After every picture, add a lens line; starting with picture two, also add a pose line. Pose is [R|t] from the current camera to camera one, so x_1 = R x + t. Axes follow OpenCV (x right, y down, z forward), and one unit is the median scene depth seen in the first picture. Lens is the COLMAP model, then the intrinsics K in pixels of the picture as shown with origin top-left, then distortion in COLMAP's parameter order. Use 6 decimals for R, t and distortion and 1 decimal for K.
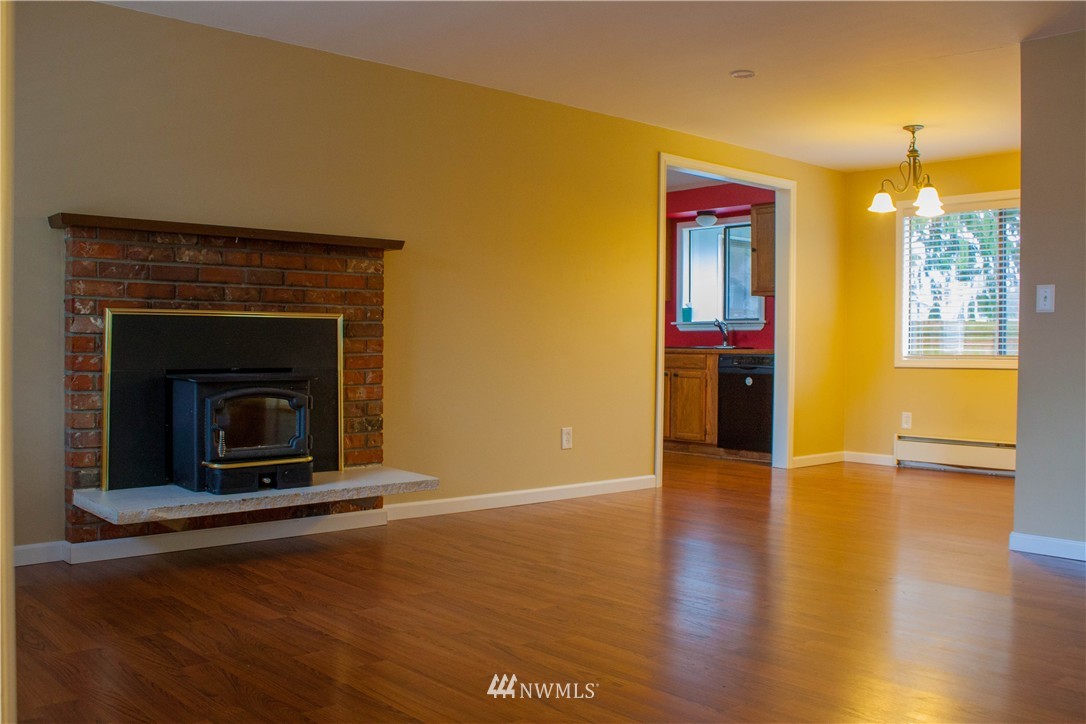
lens RADIAL K [[1022.8, 0, 543.0], [0, 1022.8, 362.0], [0, 0, 1]] dist [-0.004269, -0.001944]
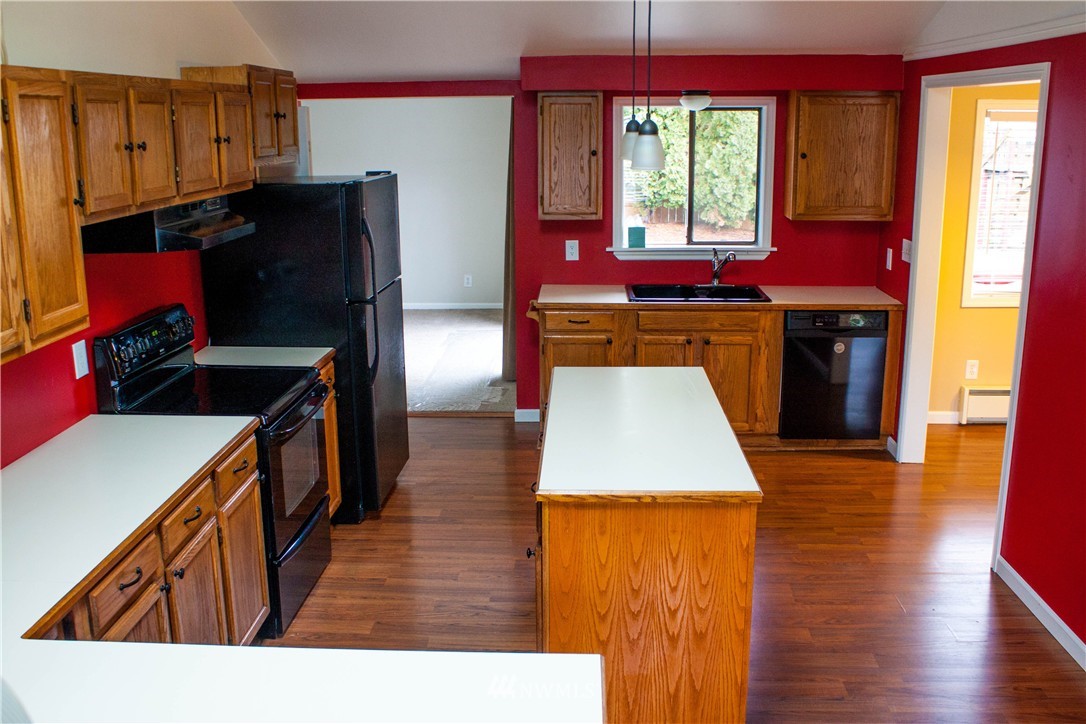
lens RADIAL K [[1022.8, 0, 543.0], [0, 1022.8, 362.0], [0, 0, 1]] dist [-0.004269, -0.001944]
pose [[0.700745, -0.177529, 0.690970, -0.429817], [0.018722, 0.972786, 0.230948, -0.136817], [-0.713166, -0.148899, 0.684998, 0.620934]]
